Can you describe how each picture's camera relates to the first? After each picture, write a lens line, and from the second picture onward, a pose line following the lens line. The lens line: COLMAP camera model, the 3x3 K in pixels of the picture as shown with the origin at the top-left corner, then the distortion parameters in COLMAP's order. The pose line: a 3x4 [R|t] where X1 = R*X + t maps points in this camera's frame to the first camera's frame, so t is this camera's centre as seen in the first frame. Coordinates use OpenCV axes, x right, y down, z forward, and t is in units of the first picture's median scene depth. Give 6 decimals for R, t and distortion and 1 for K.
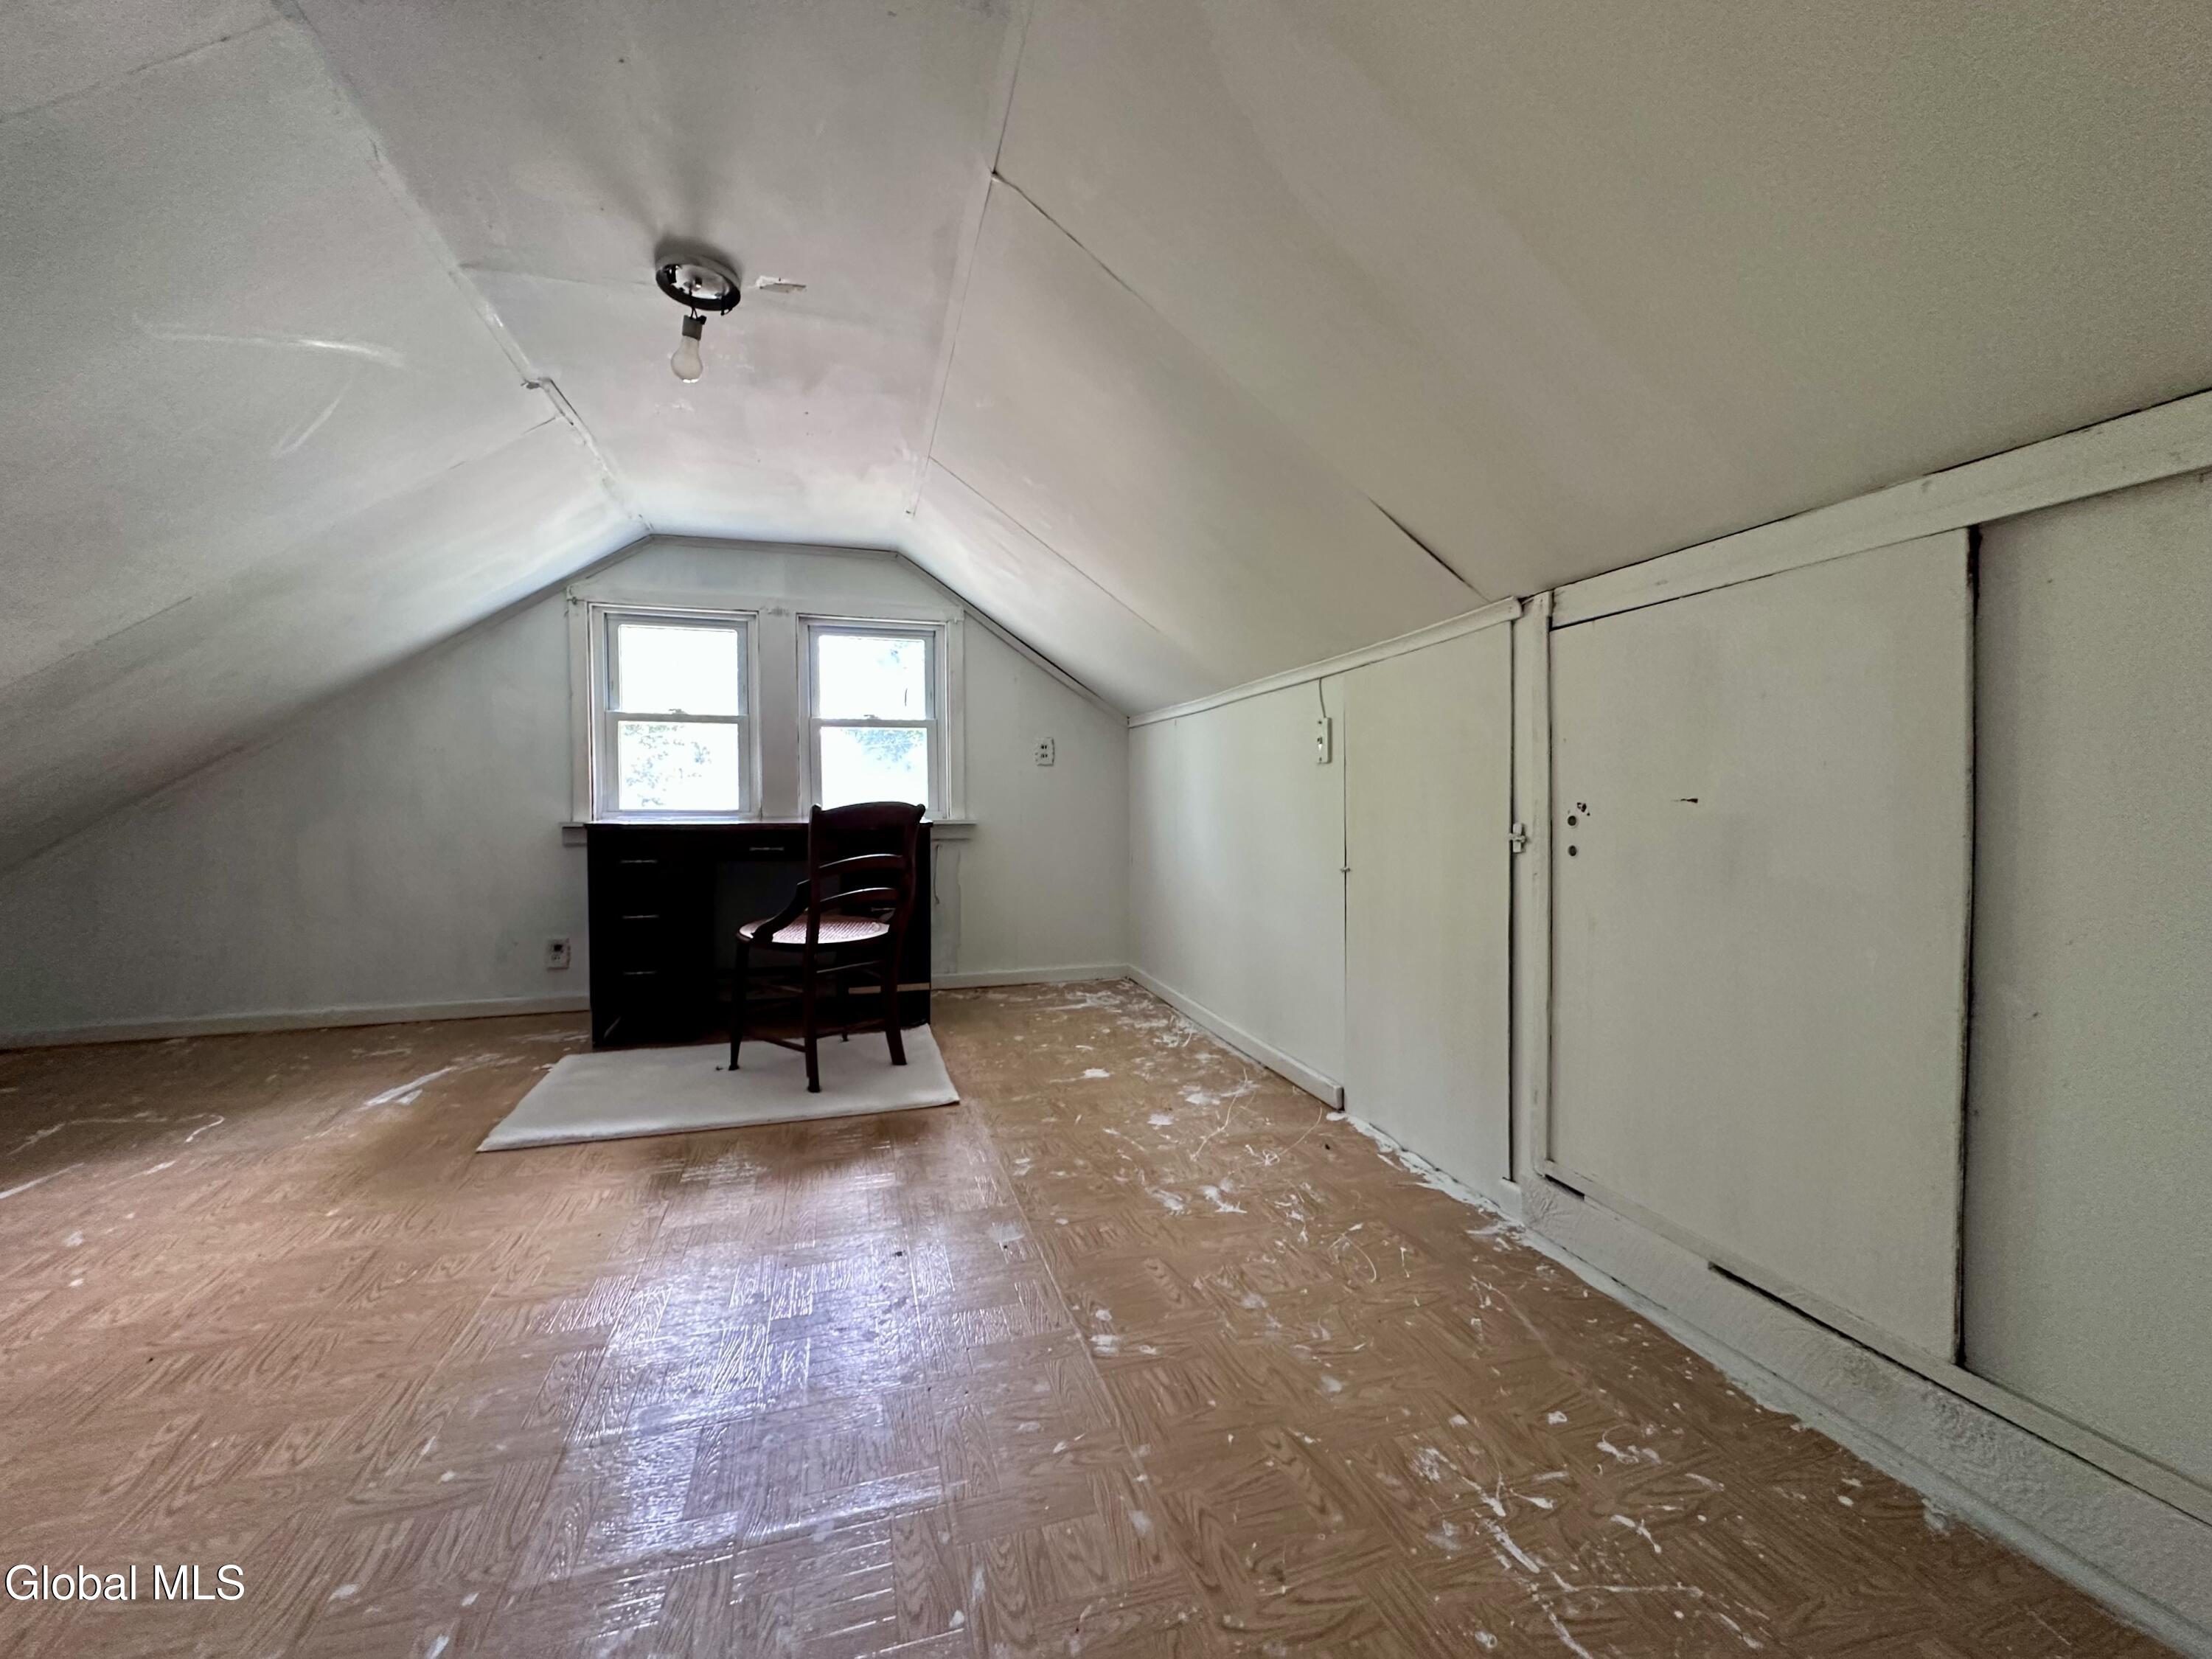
lens RADIAL K [[886.2, 0, 1106.0], [0, 886.2, 829.5], [0, 0, 1]] dist [-0.003223, 0.000641]
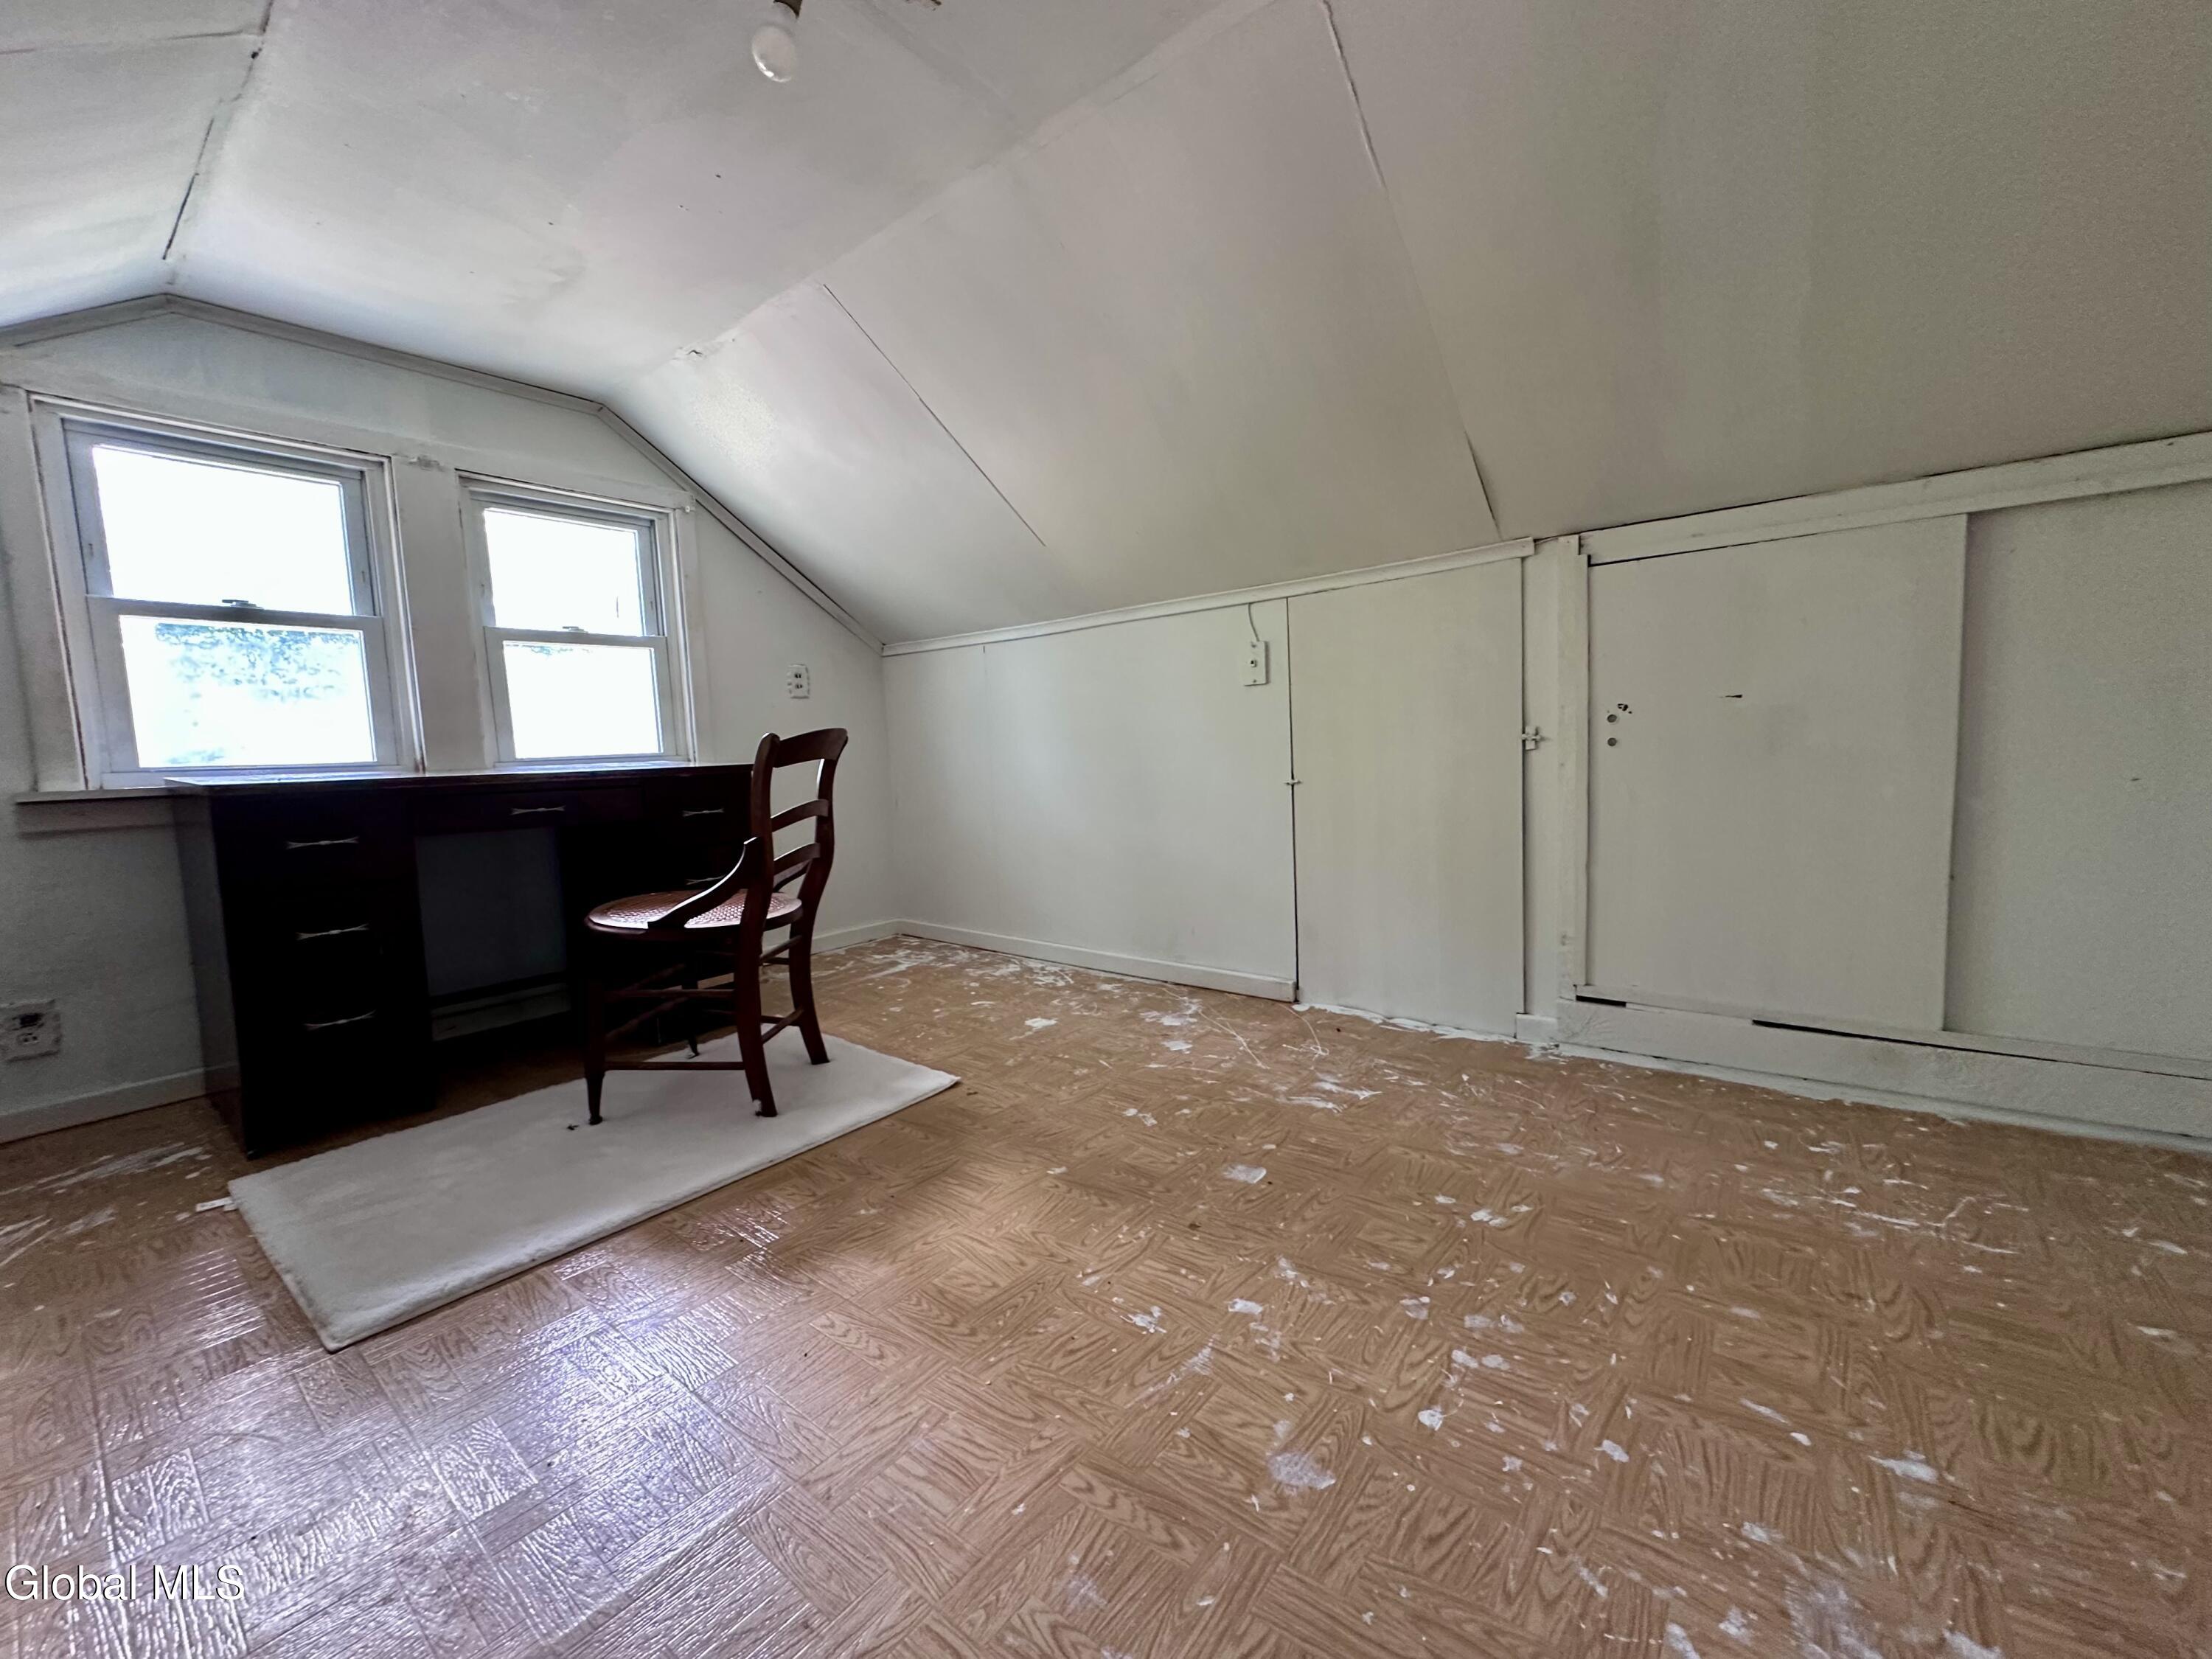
lens RADIAL K [[886.2, 0, 1106.0], [0, 886.2, 829.5], [0, 0, 1]] dist [-0.003223, 0.000641]
pose [[0.821718, -0.081544, 0.564031, -0.521538], [0.051823, 0.996301, 0.068540, 0.015681], [-0.567534, -0.027091, 0.822904, 0.229666]]
